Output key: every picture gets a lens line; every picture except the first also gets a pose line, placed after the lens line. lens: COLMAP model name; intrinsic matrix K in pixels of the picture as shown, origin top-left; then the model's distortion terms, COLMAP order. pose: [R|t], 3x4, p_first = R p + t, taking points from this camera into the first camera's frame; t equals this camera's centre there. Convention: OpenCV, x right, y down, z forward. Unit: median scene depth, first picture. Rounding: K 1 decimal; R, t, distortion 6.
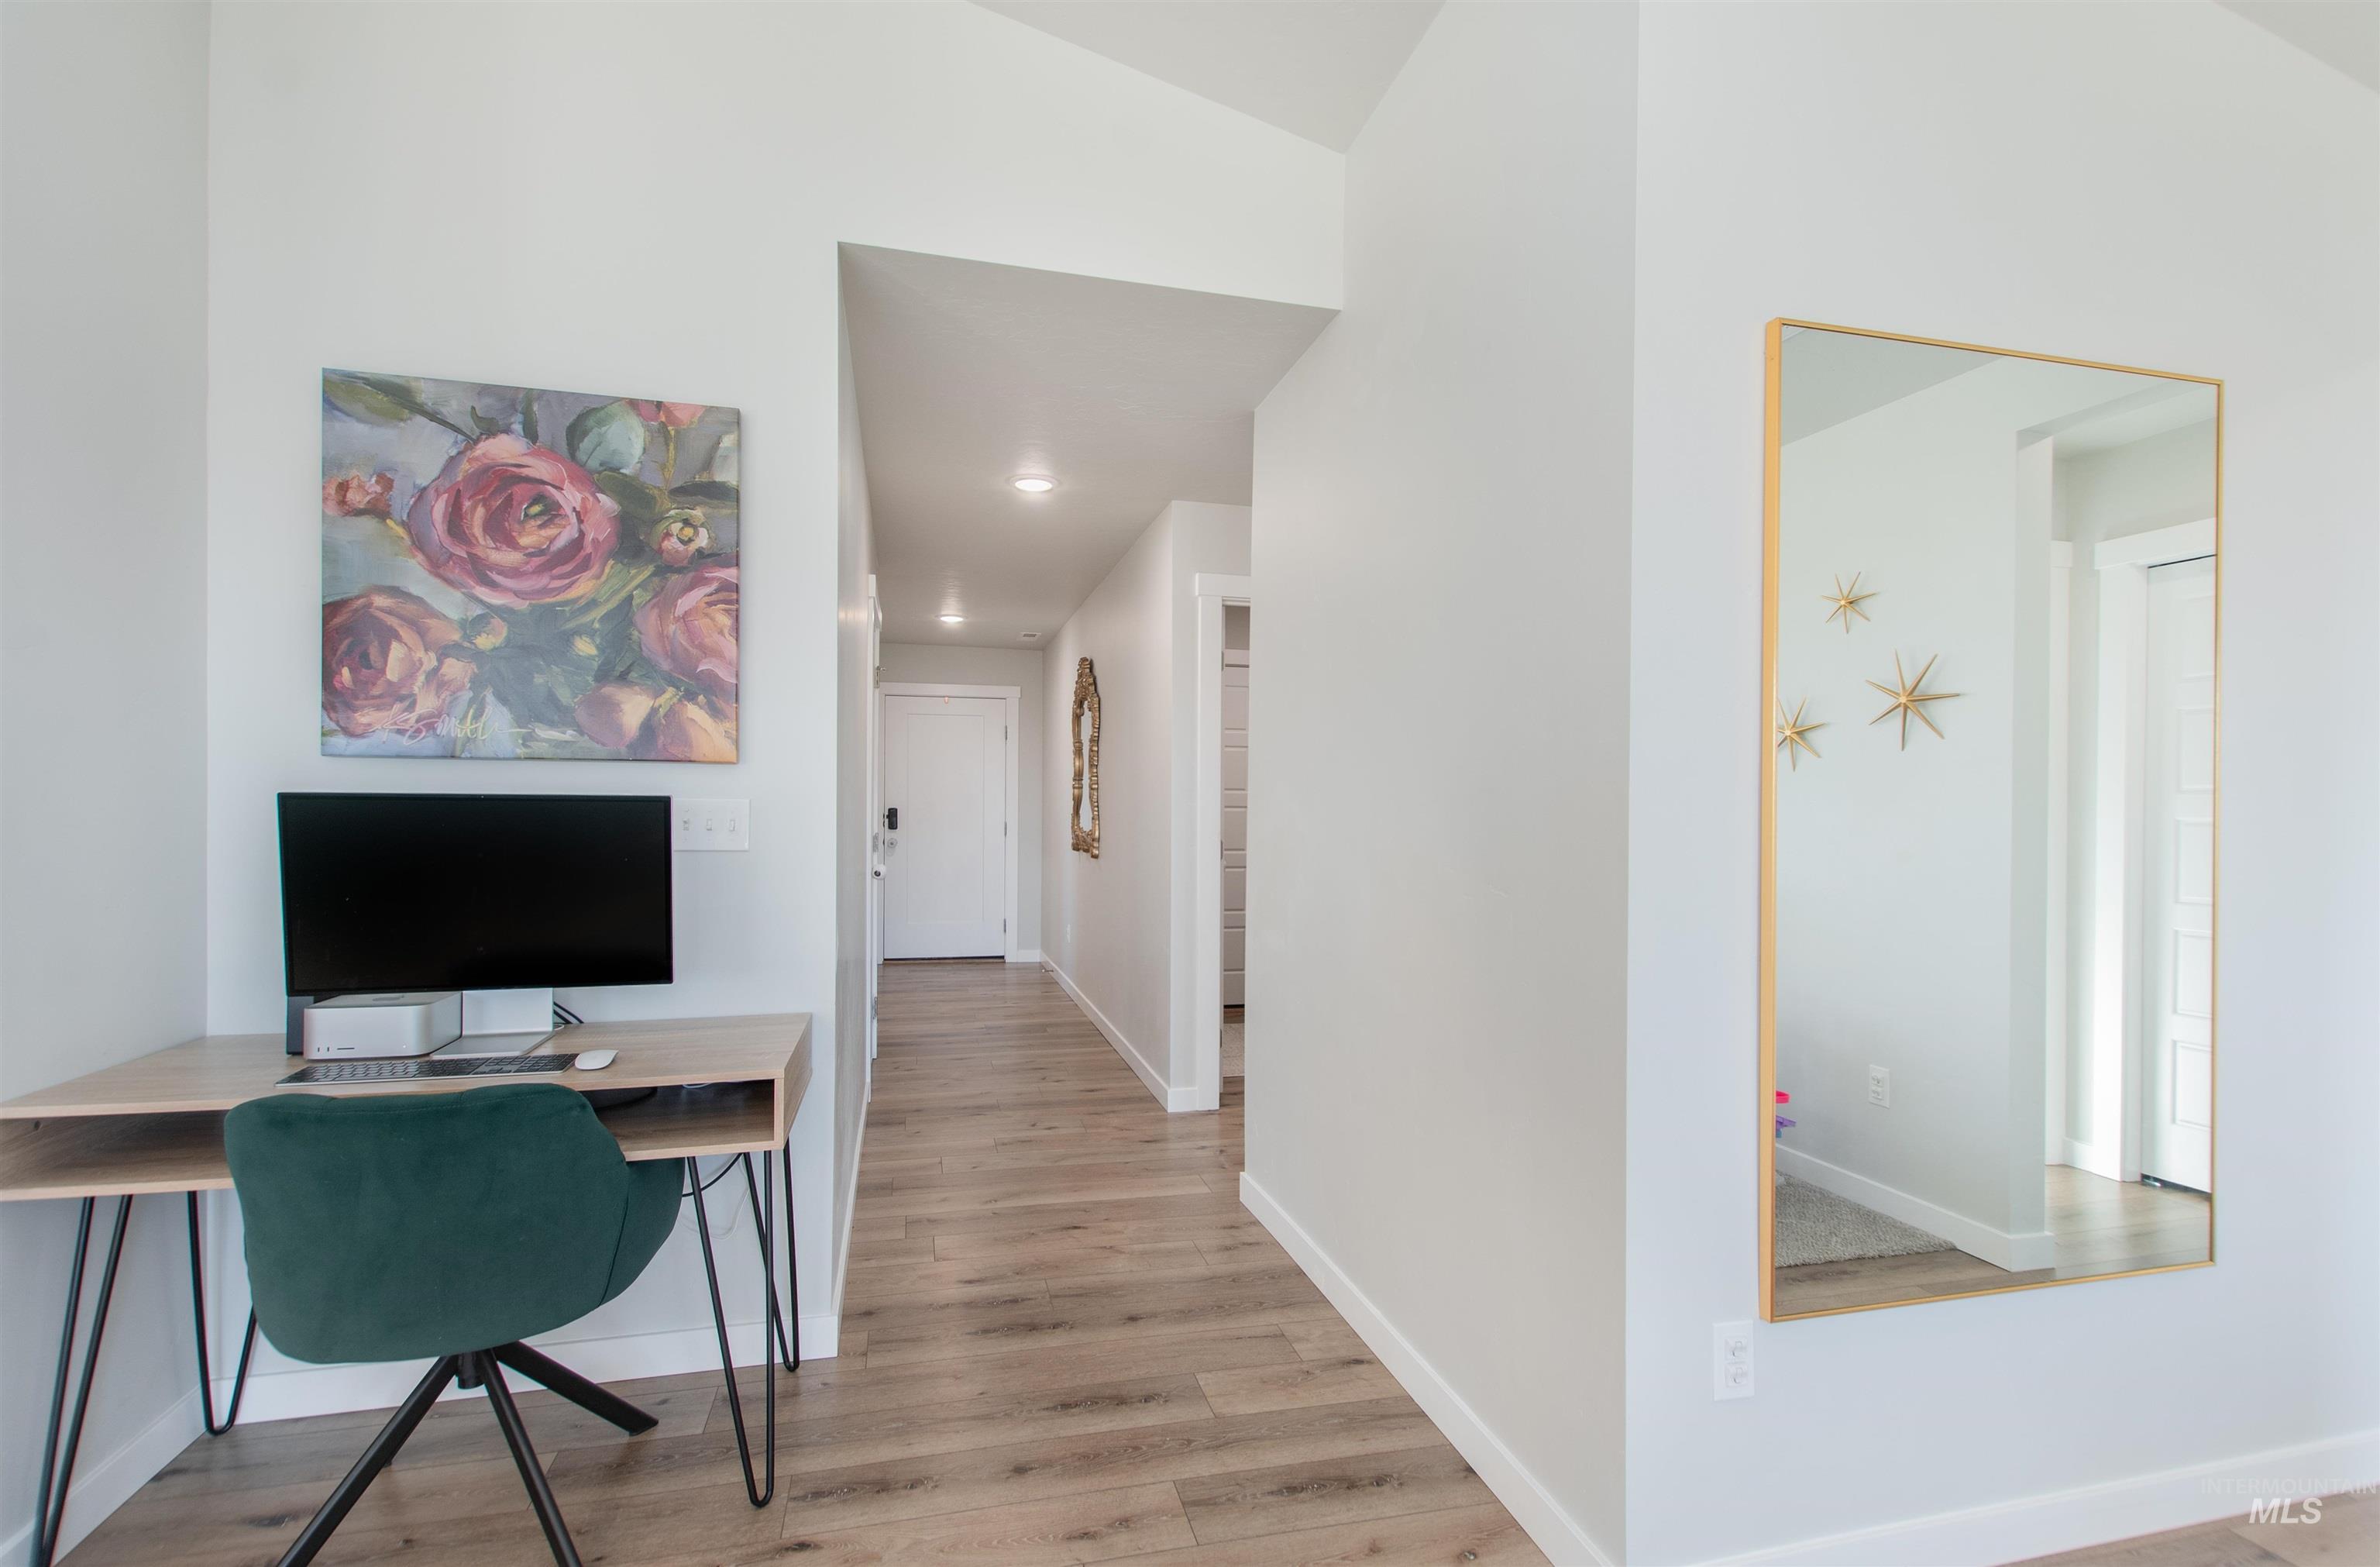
lens RADIAL K [[1076.8, 0, 1198.1], [0, 1076.8, 808.4], [0, 0, 1]] dist [-0.000218, -0.000542]
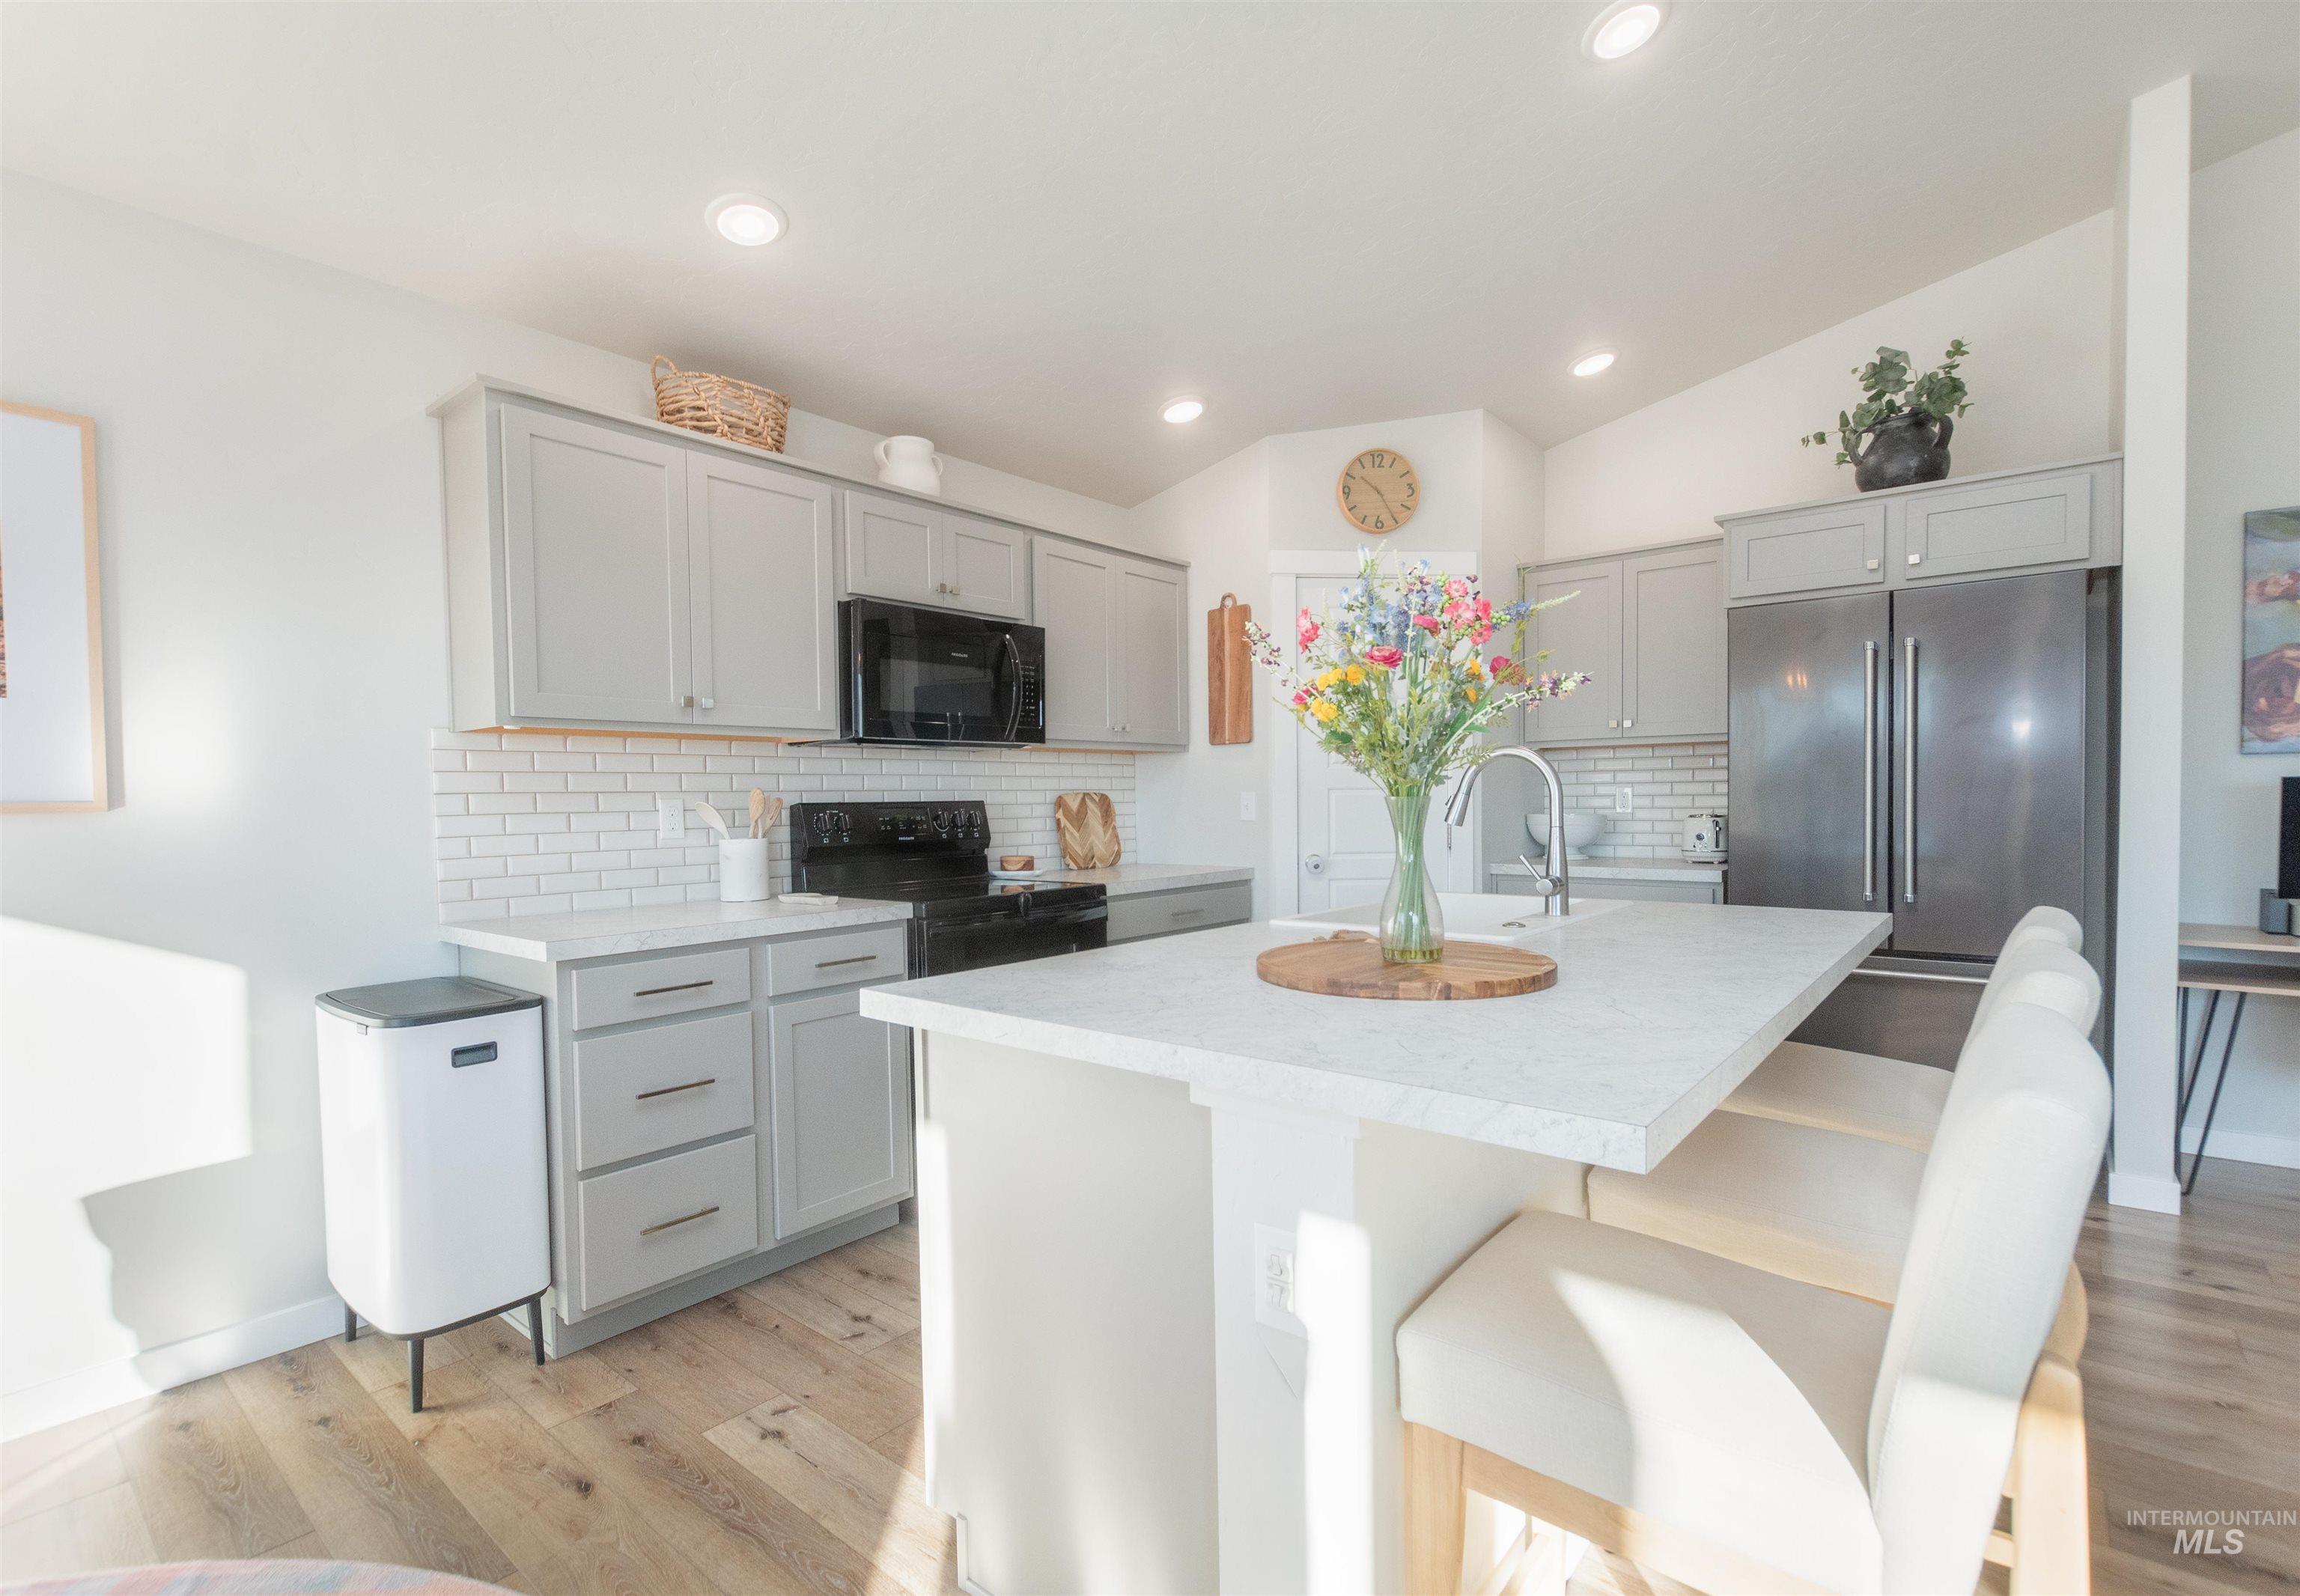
lens RADIAL K [[1067.1, 0, 1145.3], [0, 1067.1, 825.1], [0, 0, 1]] dist [-0.003230, -0.000167]
pose [[0.581041, 0.005311, -0.813857, -0.449214], [0.020983, 0.999549, 0.021504, -0.010916], [0.813604, -0.029572, 0.580667, -1.199526]]
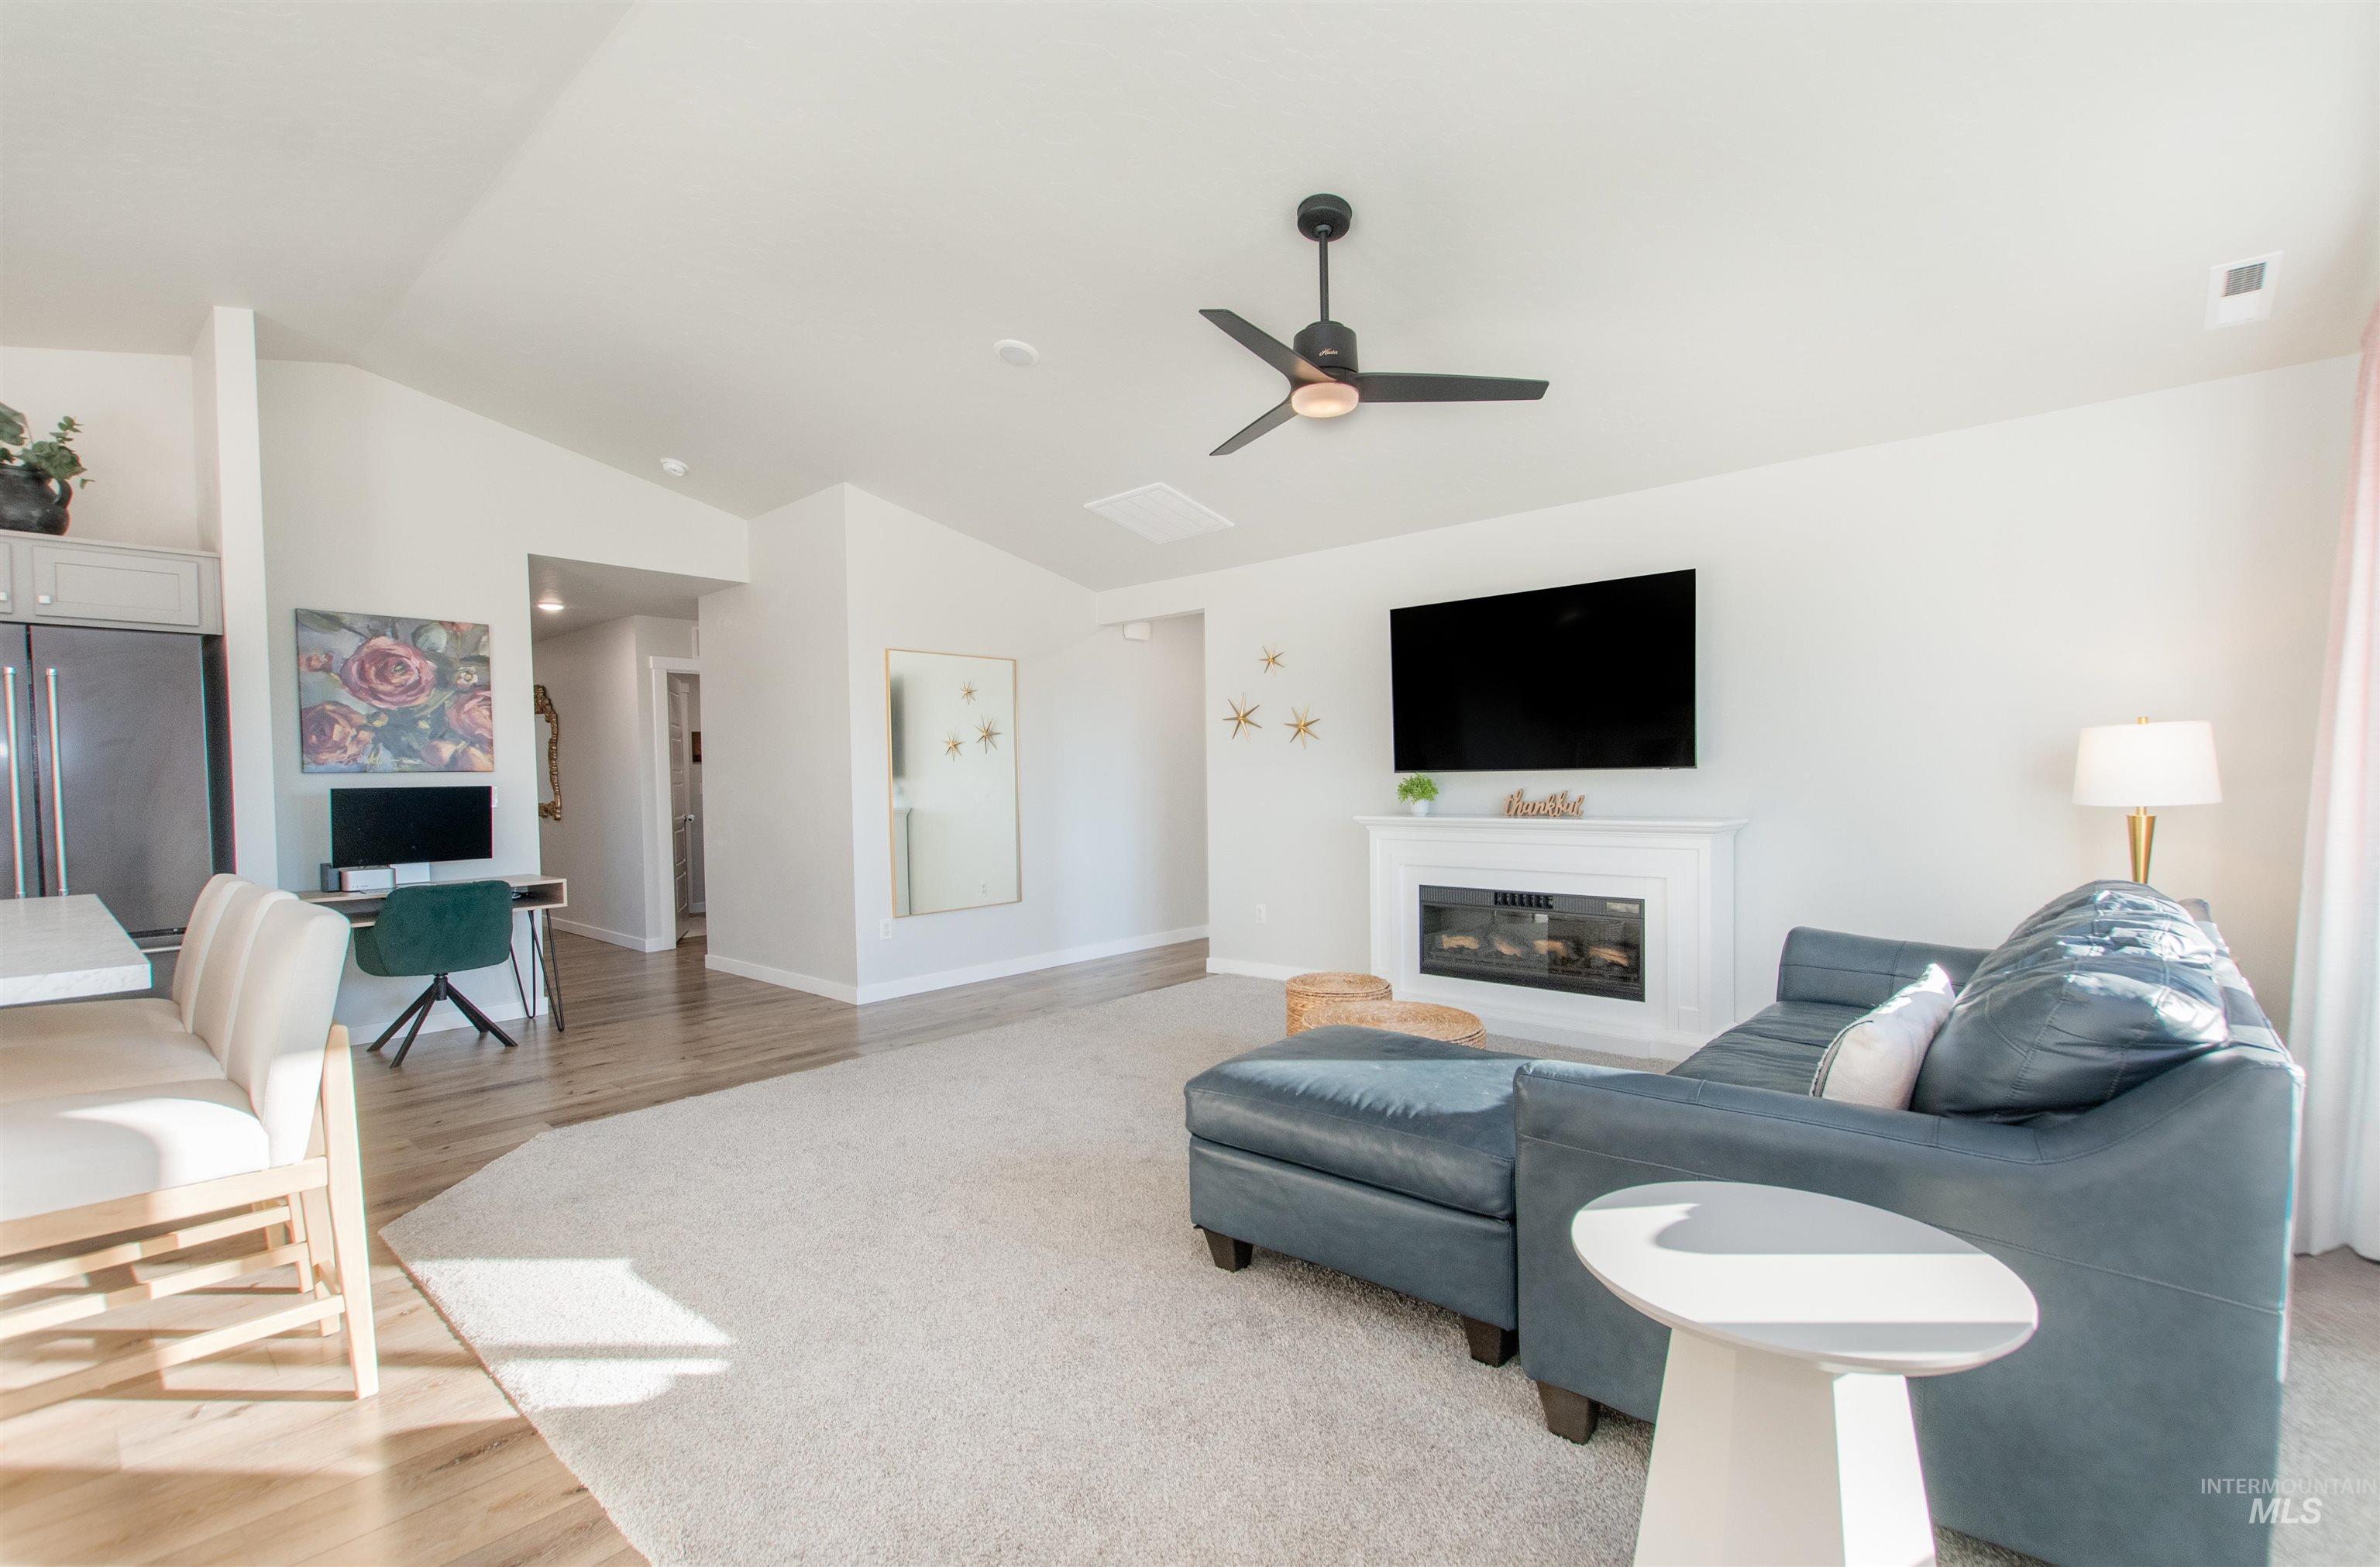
lens RADIAL K [[1076.8, 0, 1198.1], [0, 1076.8, 808.4], [0, 0, 1]] dist [-0.000218, -0.000542]
pose [[0.835037, -0.040898, 0.548671, -0.450518], [0.025503, 0.999039, 0.035654, -0.005495], [-0.549602, -0.015779, 0.835278, -1.945135]]
